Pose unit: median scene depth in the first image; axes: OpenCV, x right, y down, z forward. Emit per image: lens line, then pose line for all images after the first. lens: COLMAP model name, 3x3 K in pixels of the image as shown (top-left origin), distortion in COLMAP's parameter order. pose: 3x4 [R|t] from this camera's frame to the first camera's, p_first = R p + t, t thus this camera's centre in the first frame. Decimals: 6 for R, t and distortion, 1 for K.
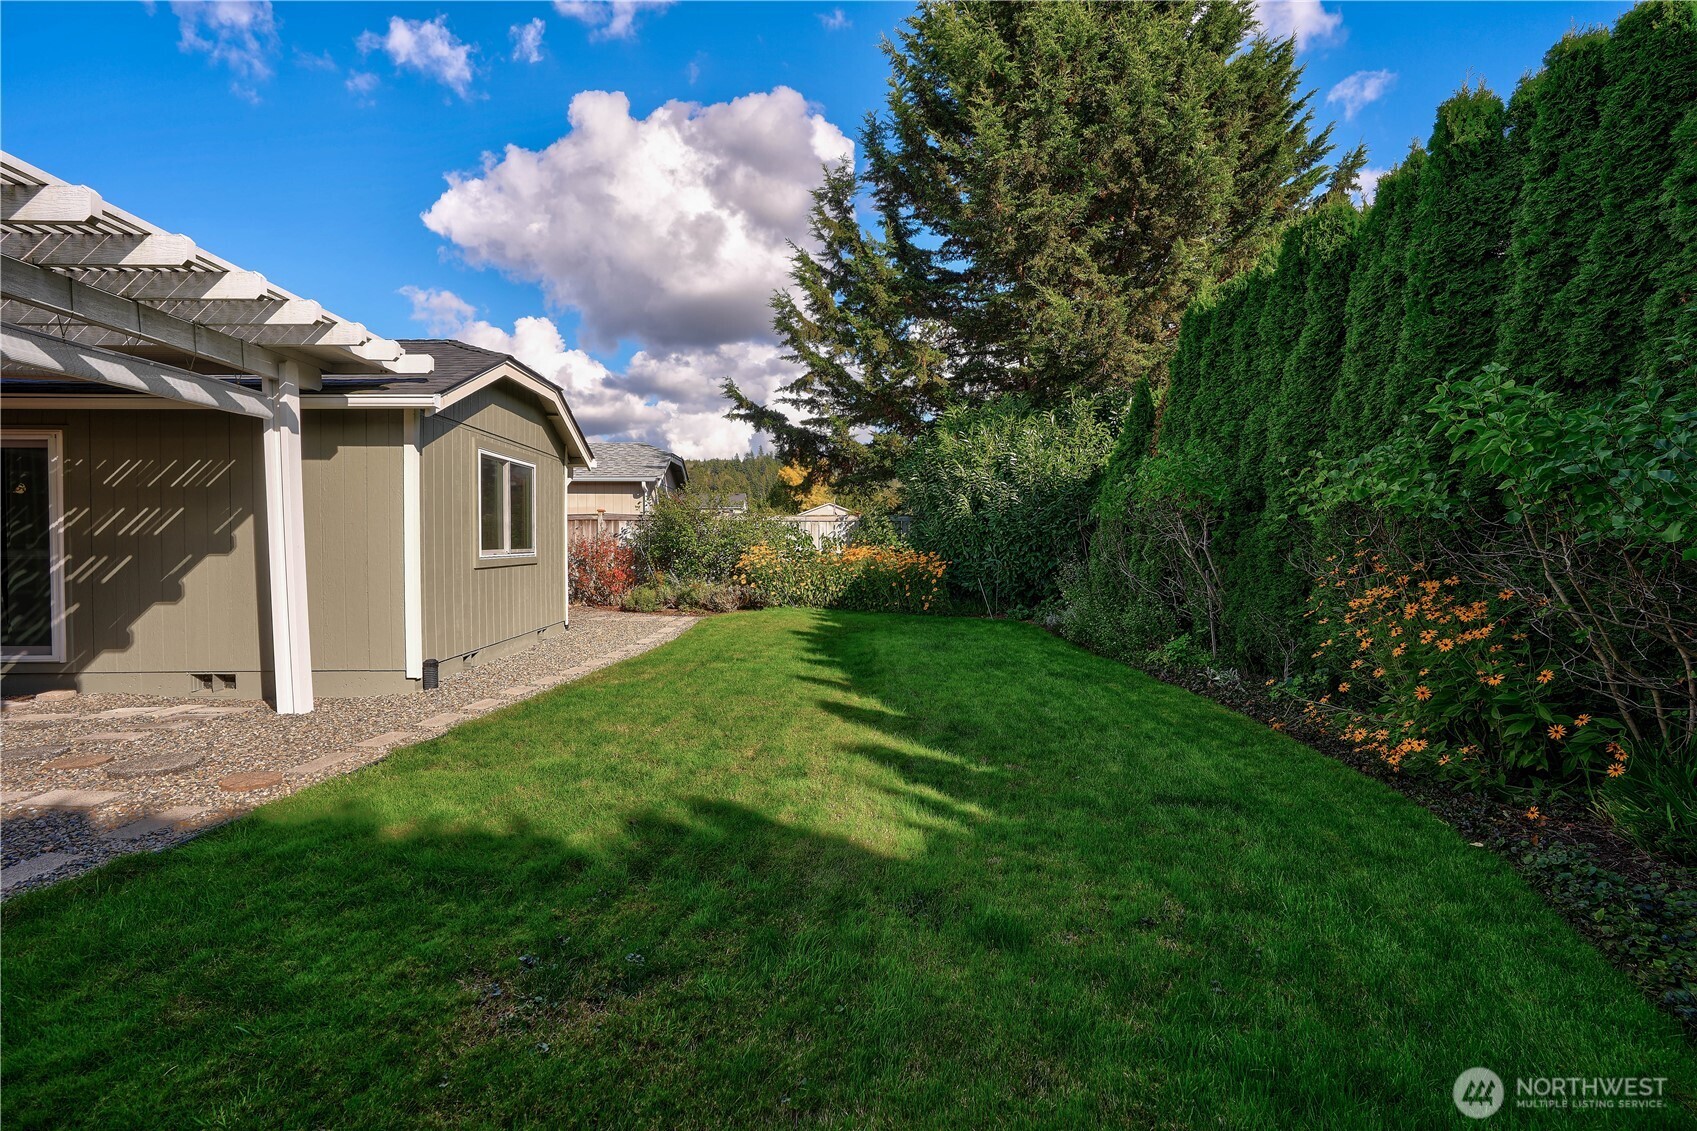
lens RADIAL K [[790.3, 0, 853.6], [0, 790.3, 553.5], [0, 0, 1]] dist [-0.068643, 0.029067]
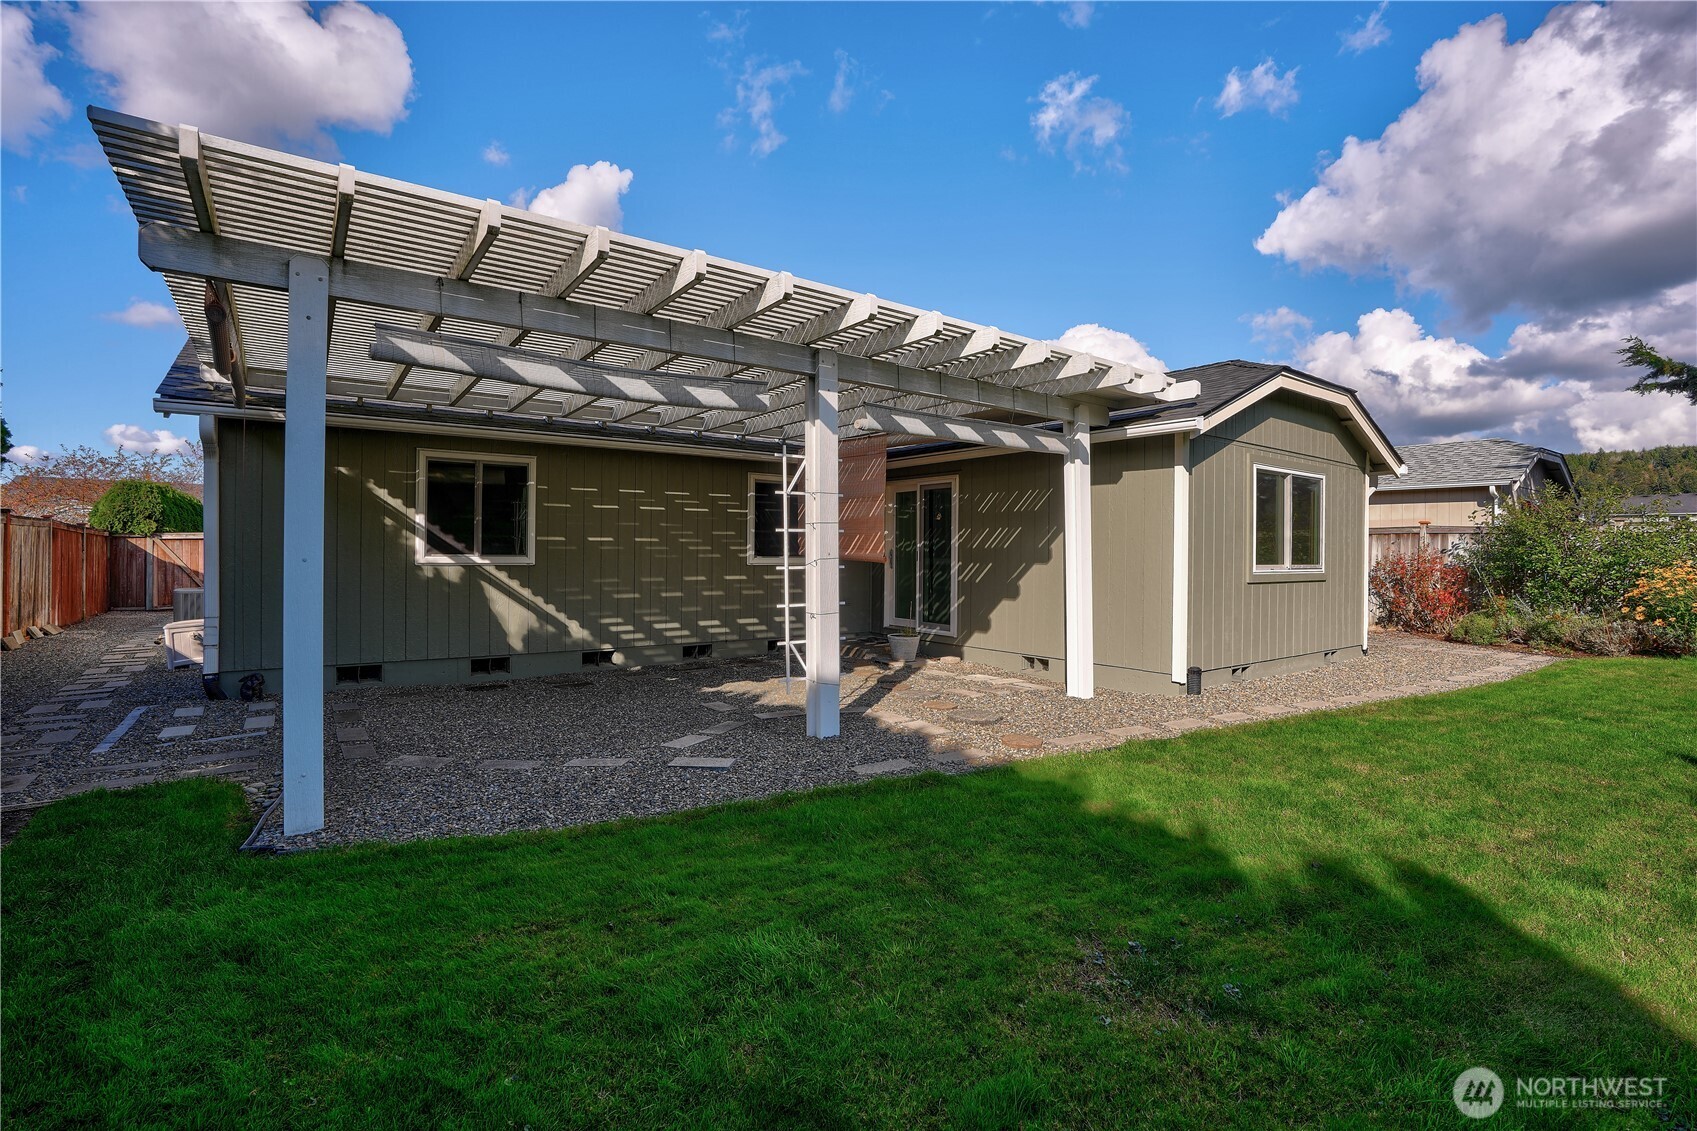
lens RADIAL K [[790.3, 0, 853.6], [0, 790.3, 553.5], [0, 0, 1]] dist [-0.068643, 0.029067]
pose [[0.542358, 0.008098, -0.840108, 0.089279], [-0.024125, 0.999691, -0.005939, -0.000693], [0.839801, 0.023488, 0.542386, 0.026110]]
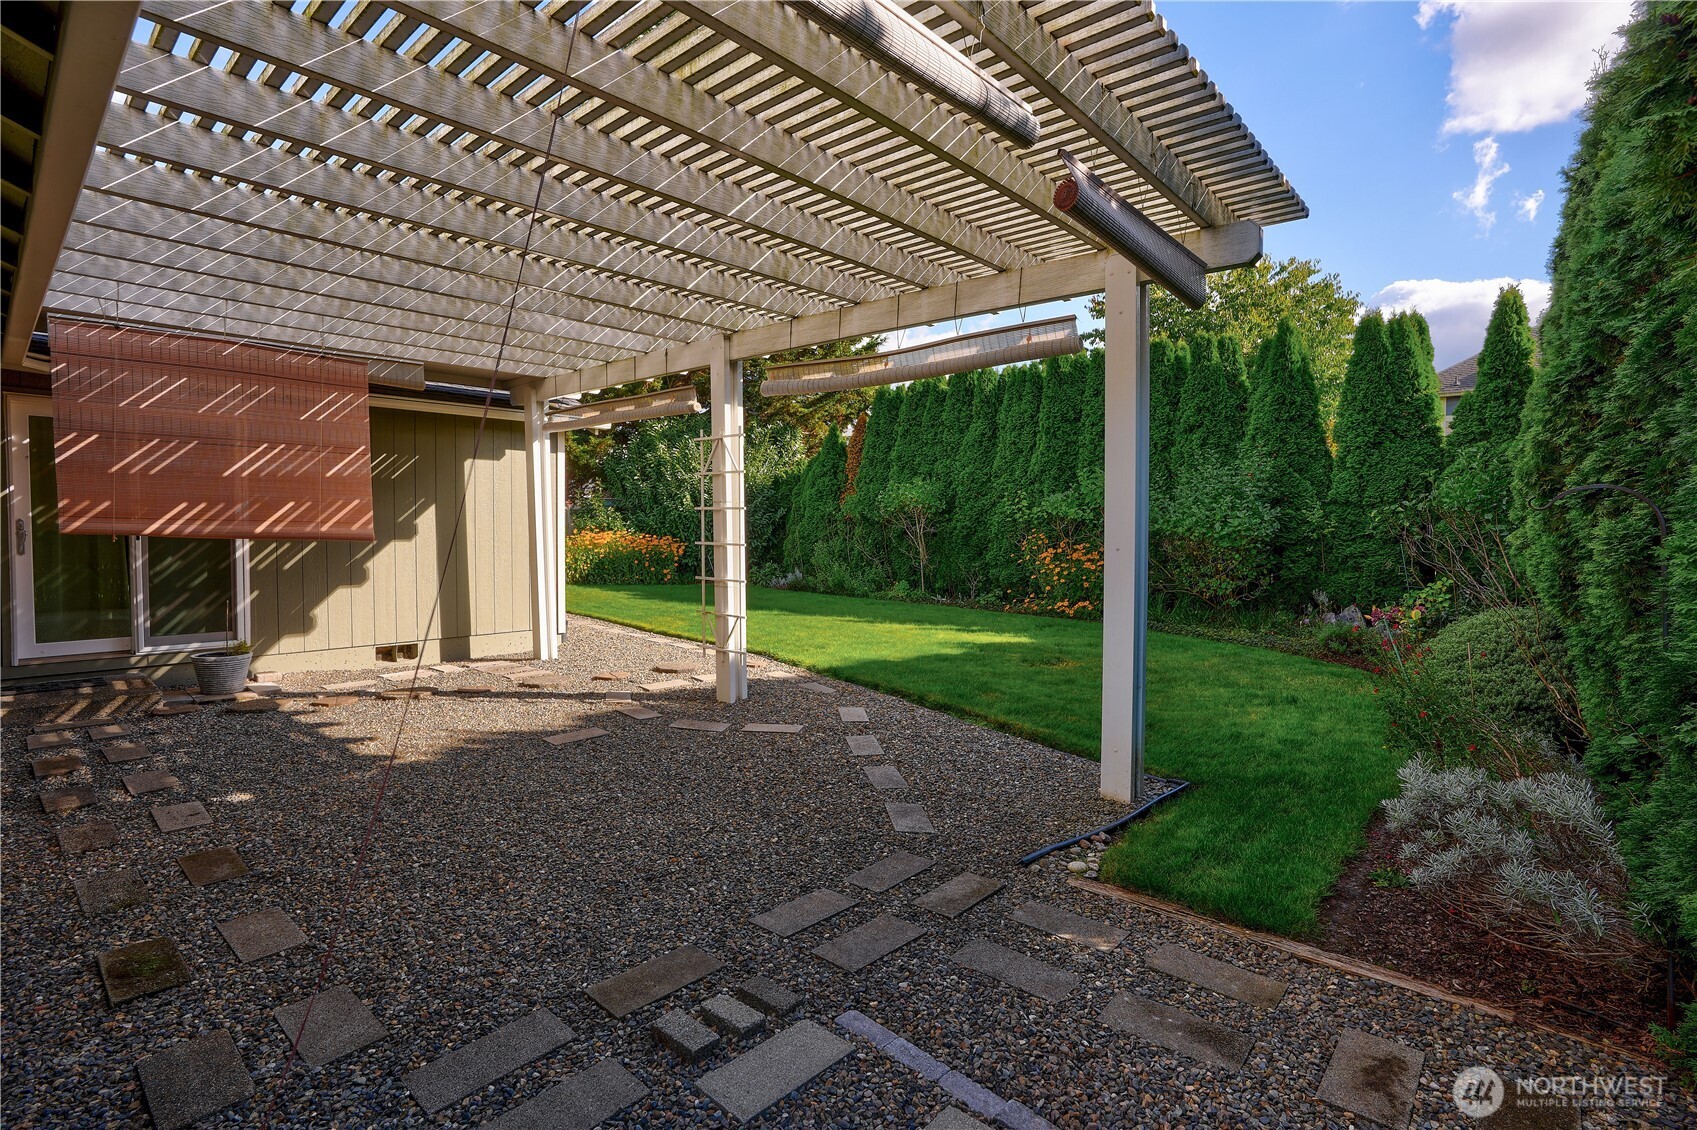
lens RADIAL K [[814.8, 0, 855.8], [0, 814.8, 555.7], [0, 0, 1]] dist [-0.059645, 0.027538]
pose [[0.702493, -0.019269, 0.711430, -1.051779], [0.004939, 0.999741, 0.022201, 0.003422], [-0.711674, -0.012083, 0.702406, -0.260887]]
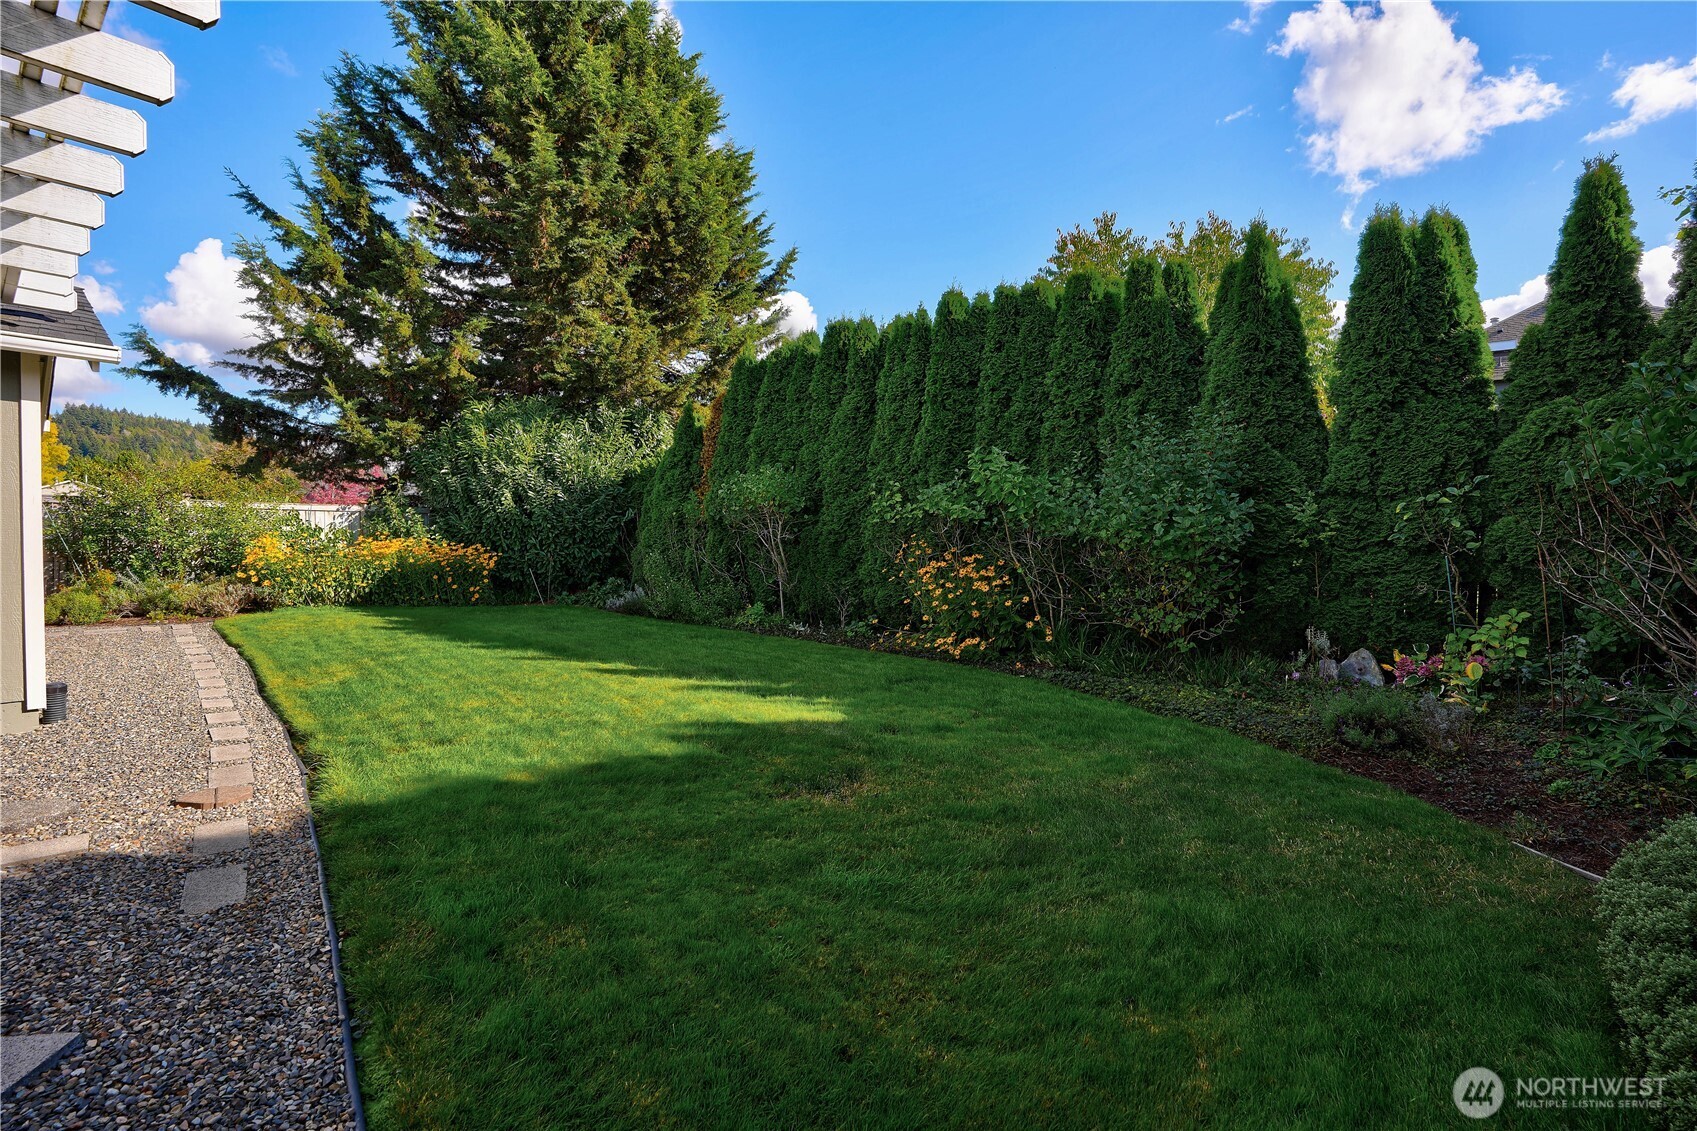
lens RADIAL K [[790.3, 0, 853.6], [0, 790.3, 553.5], [0, 0, 1]] dist [-0.068643, 0.029067]
pose [[0.687797, -0.011099, 0.725818, -0.496711], [0.005464, 0.999934, 0.010113, 0.004030], [-0.725882, -0.002990, 0.687813, -0.082964]]
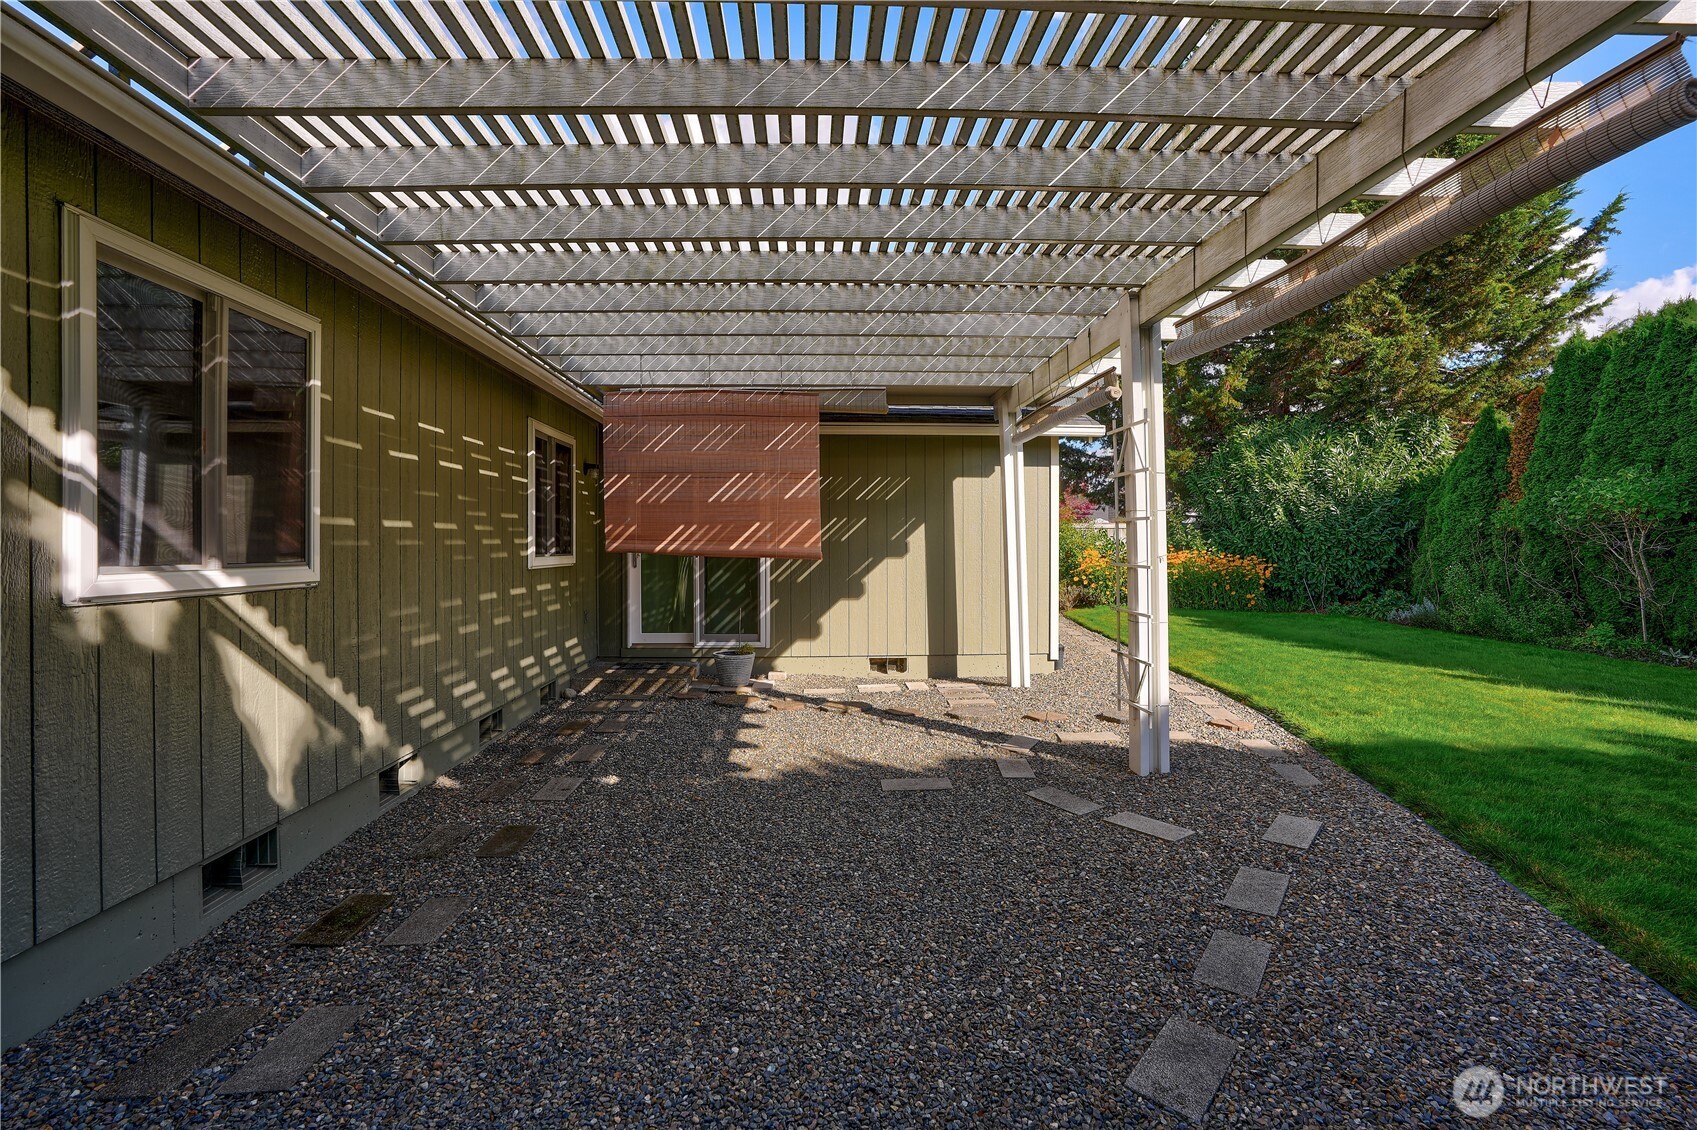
lens RADIAL K [[790.3, 0, 853.6], [0, 790.3, 553.0], [0, 0, 1]] dist [-0.068643, 0.029067]
pose [[0.999988, -0.000070, -0.004921, -0.777545], [0.000031, 0.999969, -0.007857, 0.004289], [0.004921, 0.007857, 0.999957, -0.195373]]
